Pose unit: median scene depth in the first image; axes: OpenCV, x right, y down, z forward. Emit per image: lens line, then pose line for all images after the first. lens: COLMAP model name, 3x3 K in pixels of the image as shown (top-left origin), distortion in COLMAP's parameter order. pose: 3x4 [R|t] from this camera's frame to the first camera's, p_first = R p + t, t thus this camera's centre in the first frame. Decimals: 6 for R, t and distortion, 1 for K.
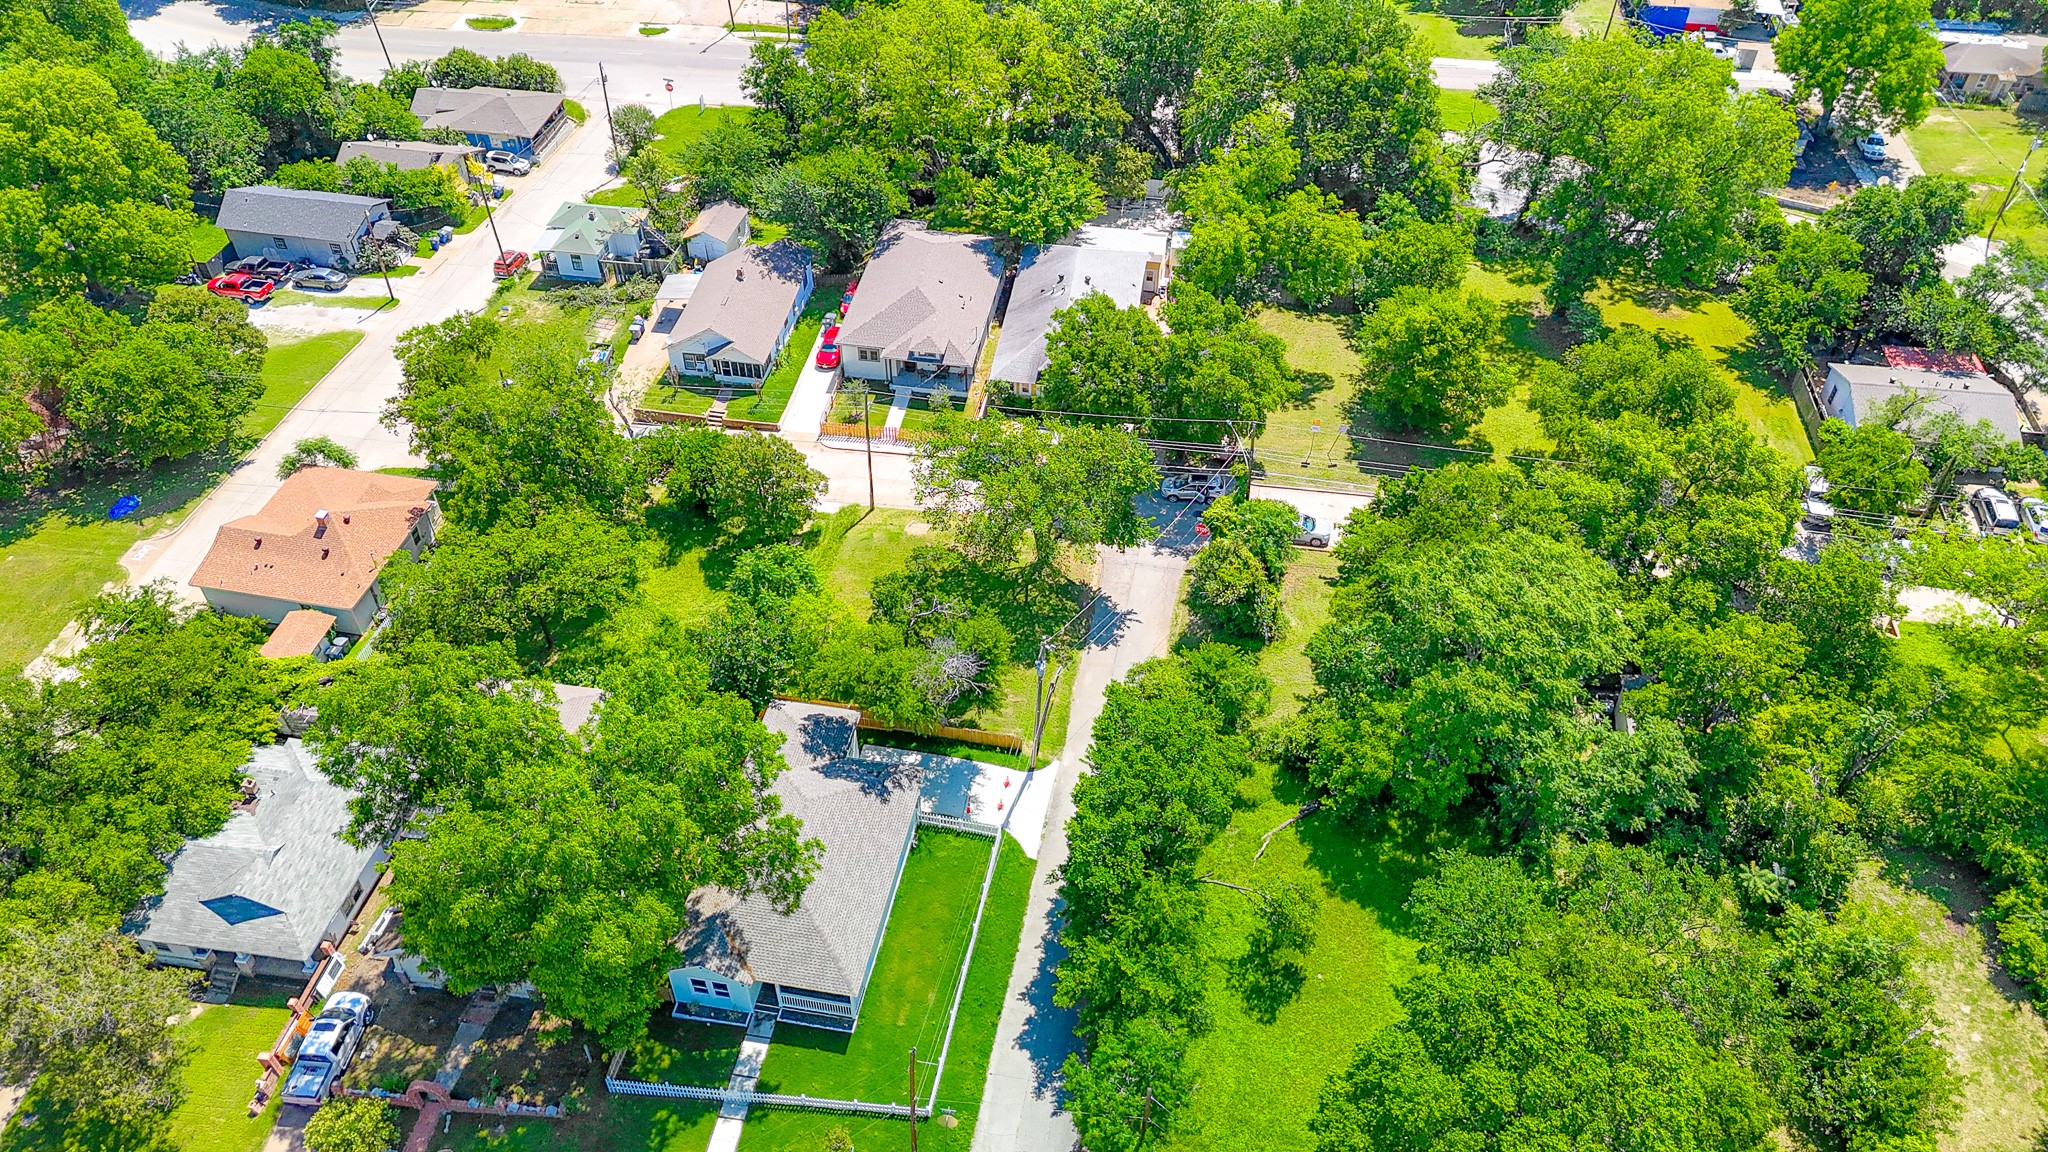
lens RADIAL K [[1515.9, 0, 1025.1], [0, 1515.9, 564.3], [0, 0, 1]] dist [0.078145, -0.070622]
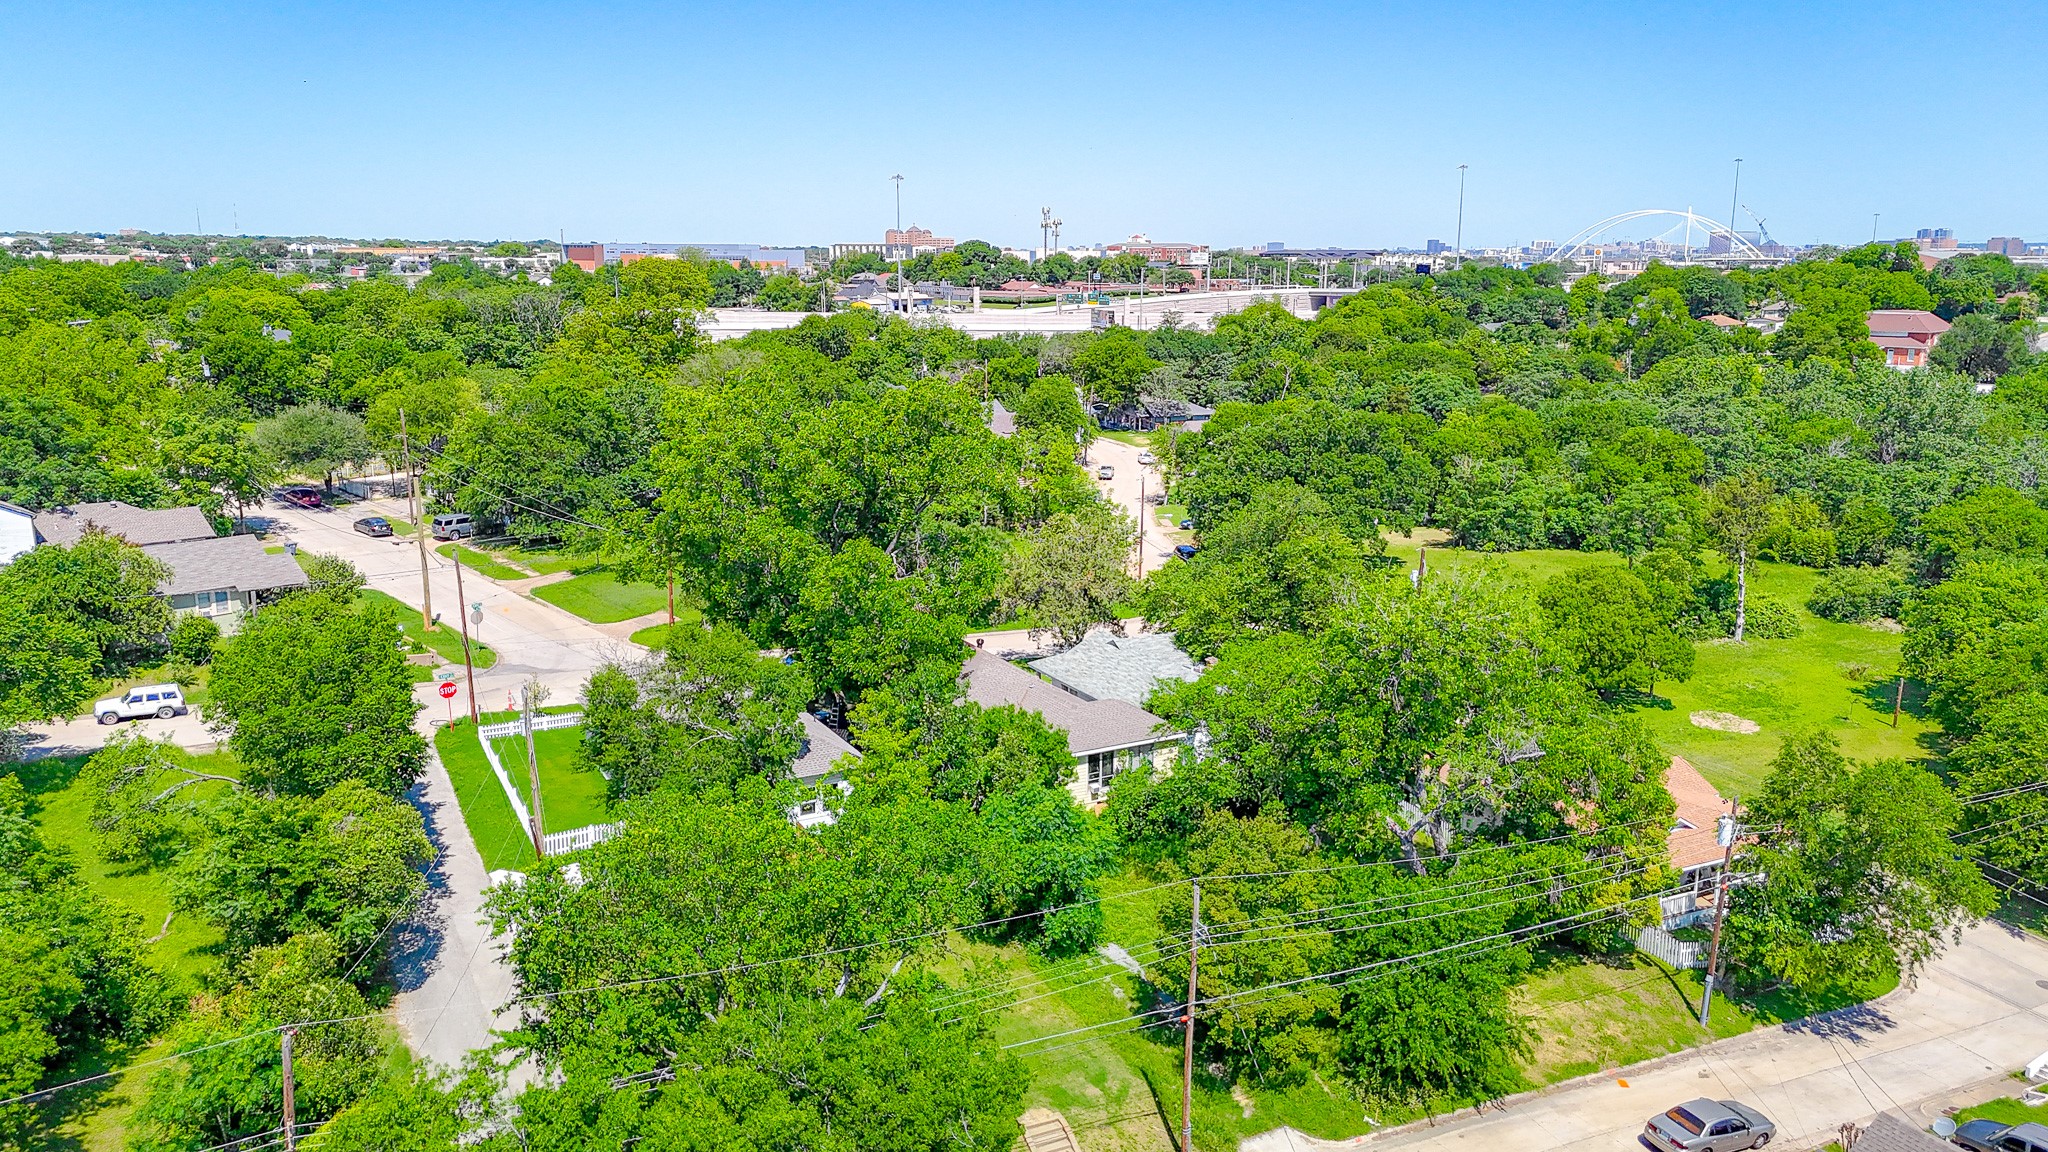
lens RADIAL K [[1515.9, 0, 1026.5], [0, 1515.9, 592.3], [0, 0, 1]] dist [0.078145, -0.070622]
pose [[-0.780408, 0.137911, -0.609872, 0.183347], [-0.427211, 0.594603, 0.681129, -0.402699], [0.456567, 0.792103, -0.405116, 0.939990]]
